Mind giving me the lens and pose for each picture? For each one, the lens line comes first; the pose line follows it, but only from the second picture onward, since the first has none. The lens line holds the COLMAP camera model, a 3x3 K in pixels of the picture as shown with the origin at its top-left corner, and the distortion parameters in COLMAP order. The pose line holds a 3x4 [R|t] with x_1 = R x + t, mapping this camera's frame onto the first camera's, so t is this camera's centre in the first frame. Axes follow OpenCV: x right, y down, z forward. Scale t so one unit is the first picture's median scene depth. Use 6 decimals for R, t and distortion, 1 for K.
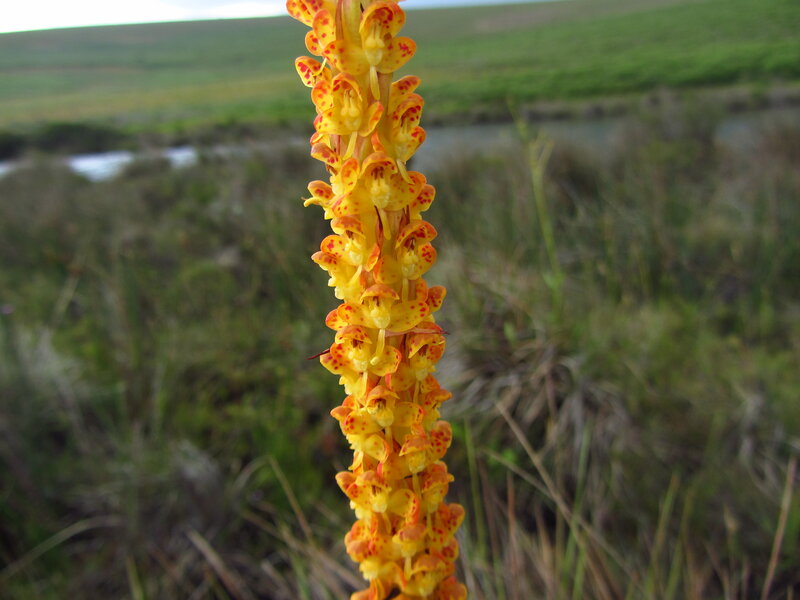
lens RADIAL K [[663.4, 0, 399.5], [0, 663.4, 304.2], [0, 0, 1]] dist [-0.014095, -0.001286]
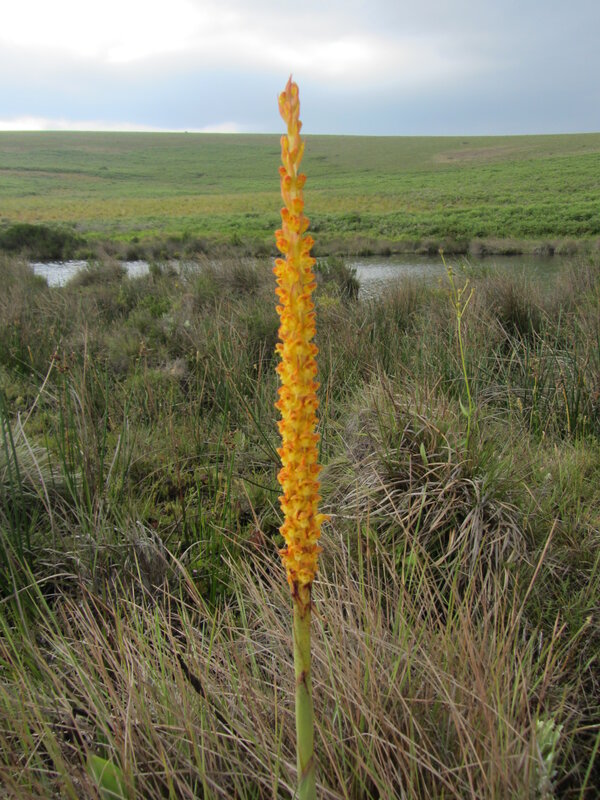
lens RADIAL K [[666.1, 0, 309.6], [0, 666.1, 407.0], [0, 0, 1]] dist [-0.028732, -0.004197]
pose [[0.996014, 0.078759, -0.041864, 0.037600], [-0.079976, 0.996397, -0.028242, 0.040306], [0.039489, 0.031478, 0.998724, -0.465248]]
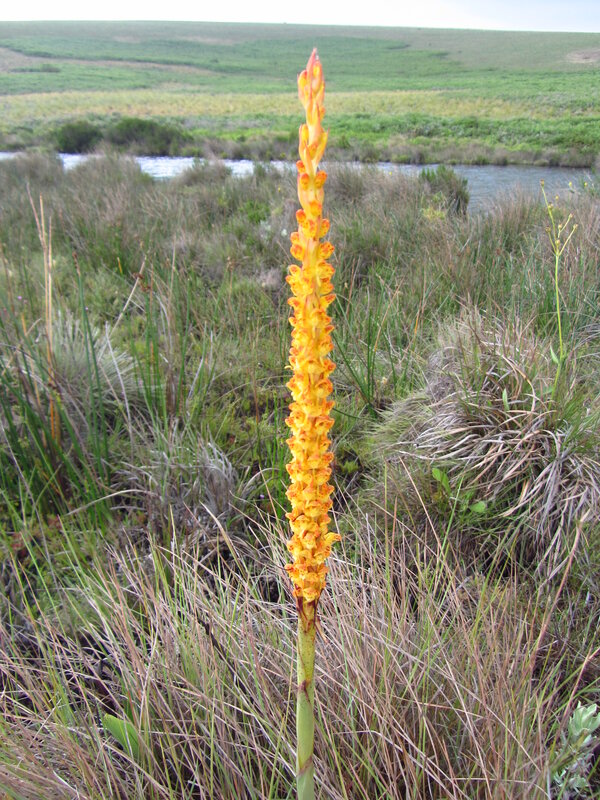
lens RADIAL K [[666.1, 0, 309.6], [0, 666.1, 407.0], [0, 0, 1]] dist [-0.028732, -0.004197]
pose [[0.971628, 0.171719, -0.162643, 0.098356], [-0.153051, 0.980762, 0.121164, -0.075602], [0.180320, -0.092833, 0.979217, -0.391445]]
